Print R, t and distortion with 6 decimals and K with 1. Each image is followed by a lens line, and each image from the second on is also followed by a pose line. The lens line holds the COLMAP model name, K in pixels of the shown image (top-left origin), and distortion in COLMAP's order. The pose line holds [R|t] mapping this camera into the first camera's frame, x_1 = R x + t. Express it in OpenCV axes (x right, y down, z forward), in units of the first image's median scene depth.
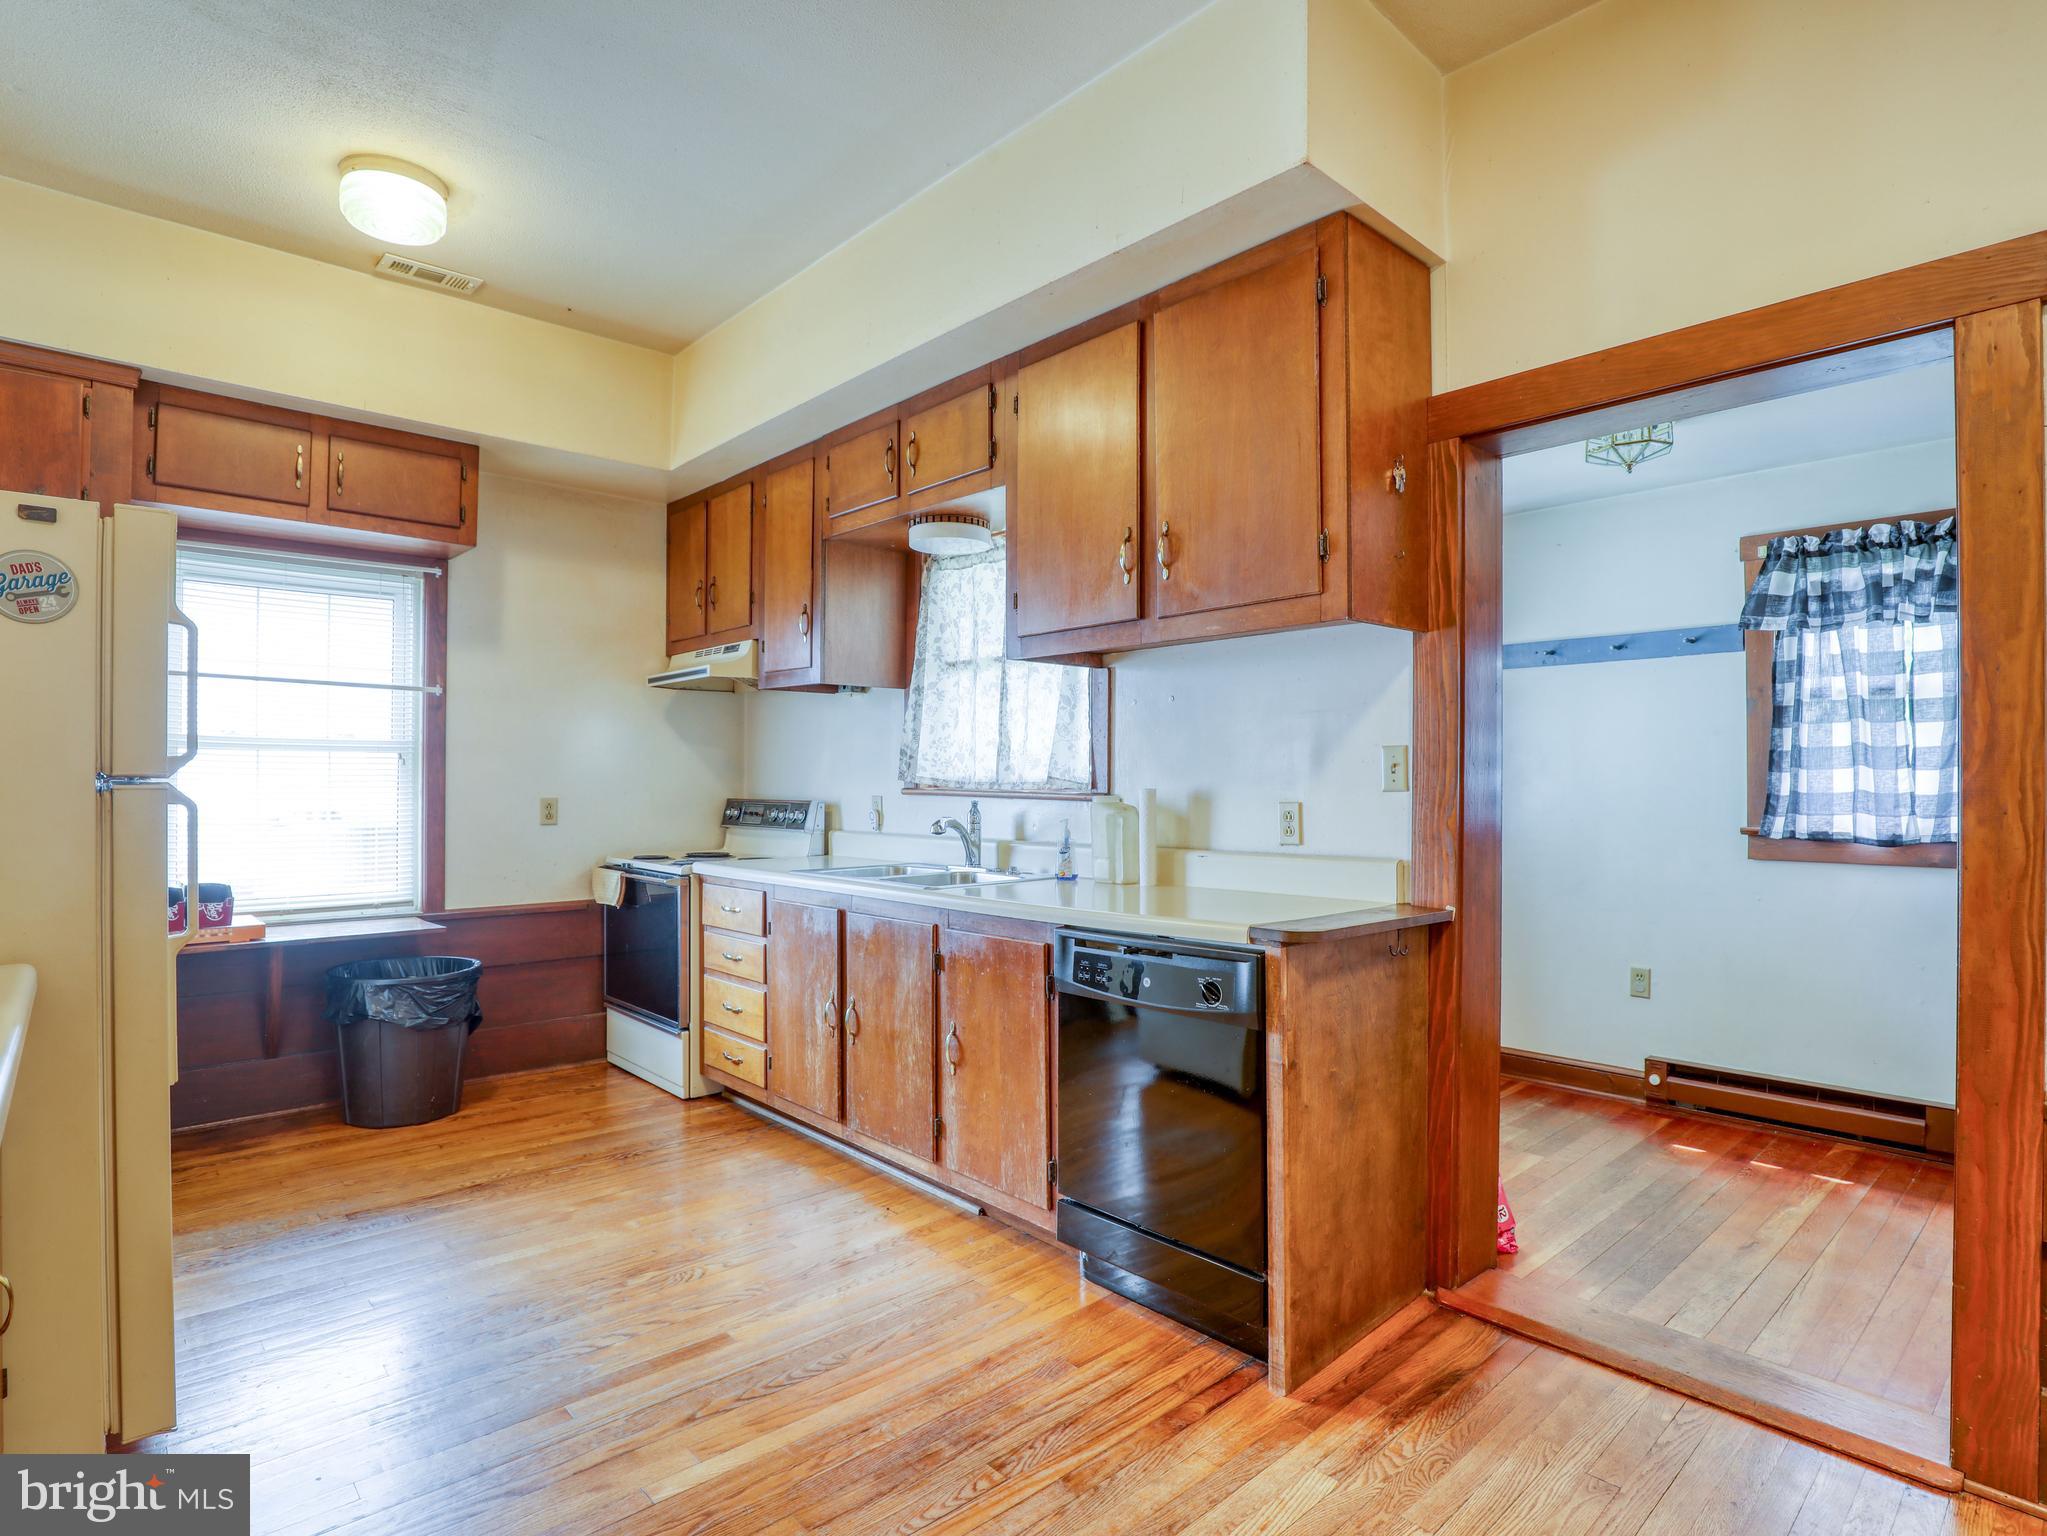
lens RADIAL K [[1074.8, 0, 1021.7], [0, 1074.8, 763.5], [0, 0, 1]] dist [-0.031649, 0.001067]
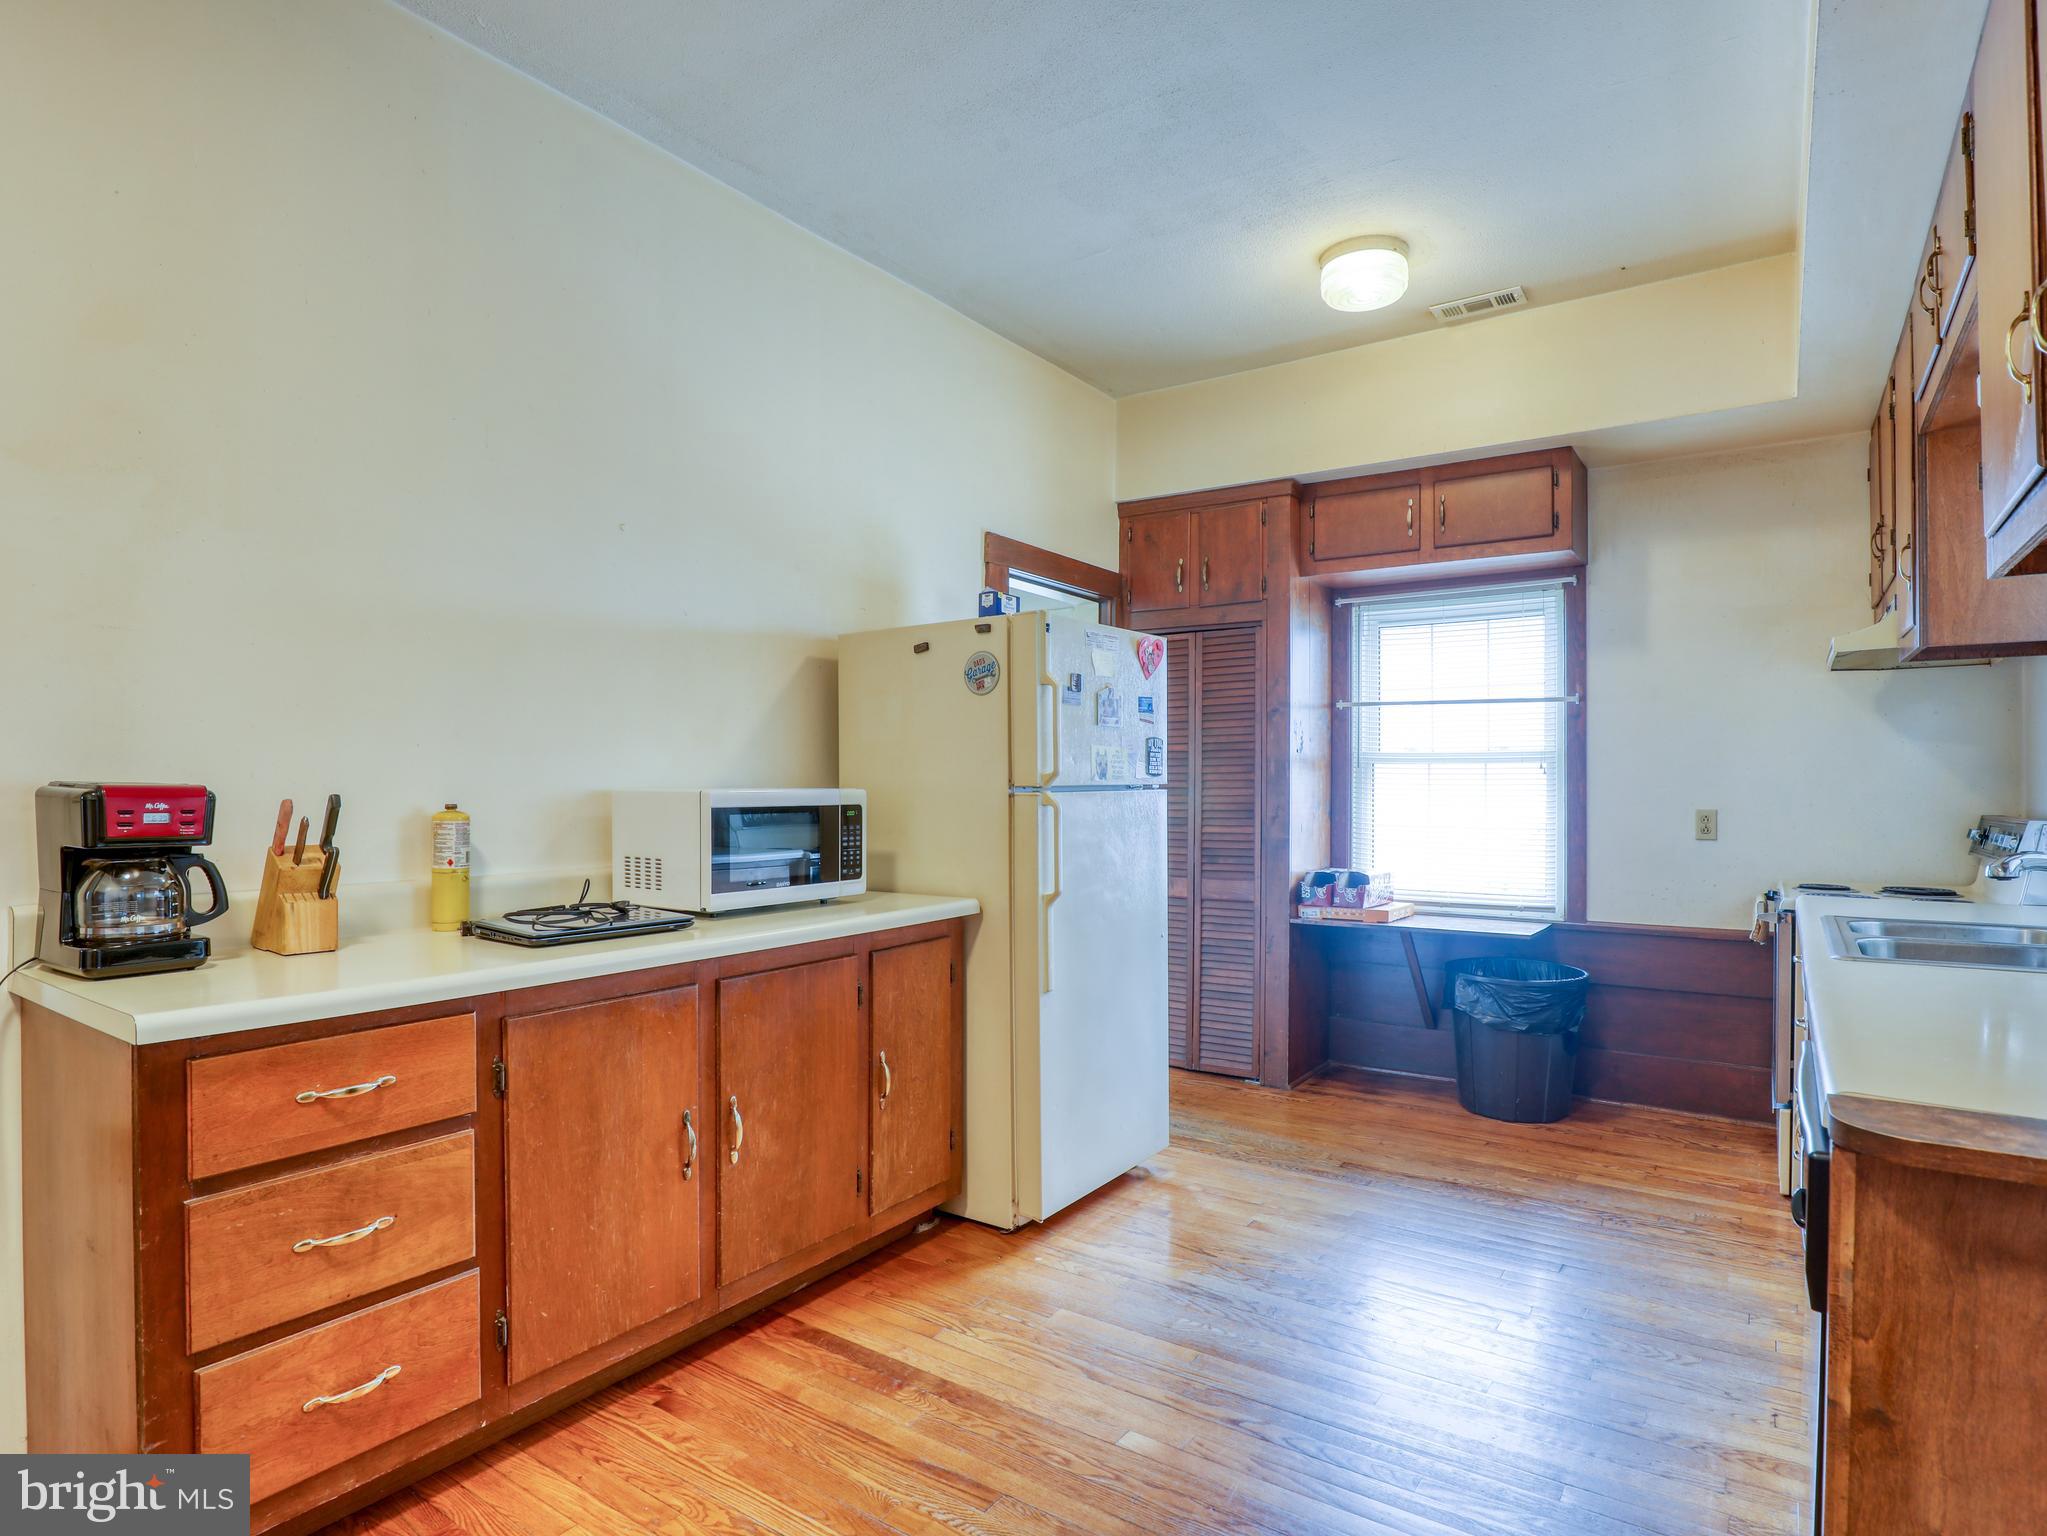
lens RADIAL K [[1070.3, 0, 1035.0], [0, 1070.3, 779.5], [0, 0, 1]] dist [-0.022973, 0.000258]
pose [[0.239871, -0.008849, -0.970764, 1.030347], [0.014685, 0.999877, -0.005486, 0.015861], [0.970694, -0.012940, 0.239972, 0.948672]]
